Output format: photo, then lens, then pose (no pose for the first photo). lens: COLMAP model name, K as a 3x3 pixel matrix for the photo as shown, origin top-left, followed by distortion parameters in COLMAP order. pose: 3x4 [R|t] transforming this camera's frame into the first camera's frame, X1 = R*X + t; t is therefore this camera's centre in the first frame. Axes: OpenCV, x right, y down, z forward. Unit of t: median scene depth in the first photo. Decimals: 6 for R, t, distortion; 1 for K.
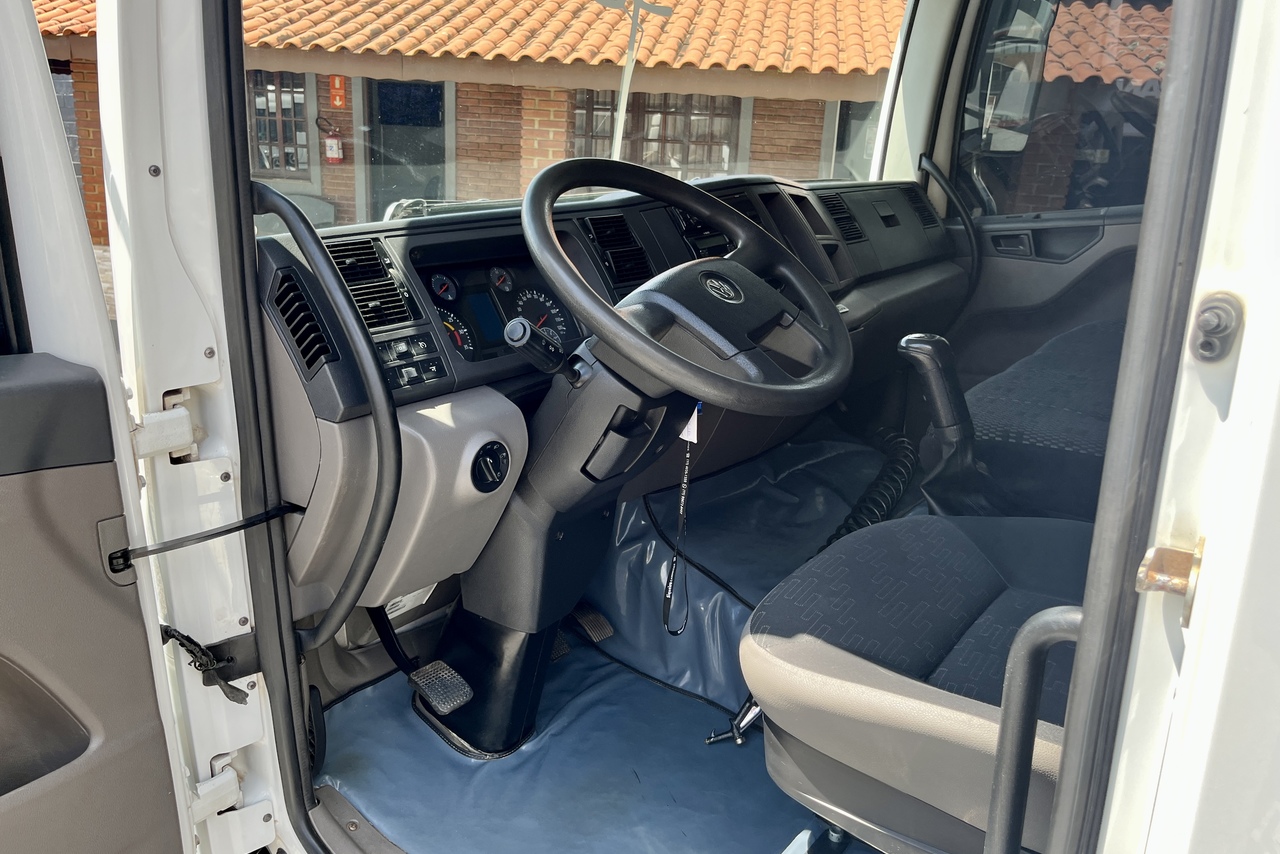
lens RADIAL K [[975.1, 0, 640.9], [0, 975.1, 428.5], [0, 0, 1]] dist [0.034794, -0.023192]
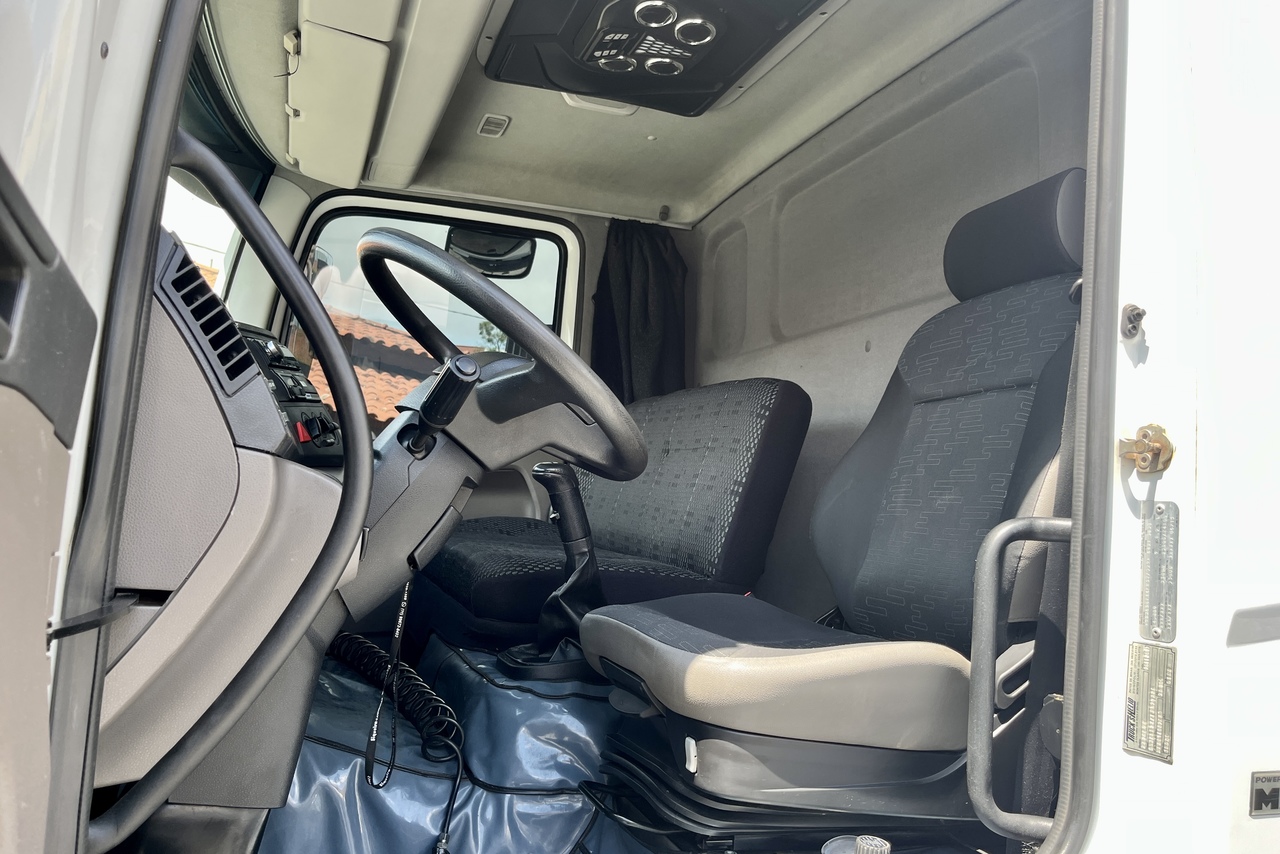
lens RADIAL K [[975.1, 0, 638.9], [0, 975.1, 426.7], [0, 0, 1]] dist [0.034794, -0.023192]
pose [[0.558942, 0.104480, 0.822598, -0.740255], [0.168818, 0.956915, -0.236250, 0.188551], [-0.811840, 0.270920, 0.517222, 0.378857]]
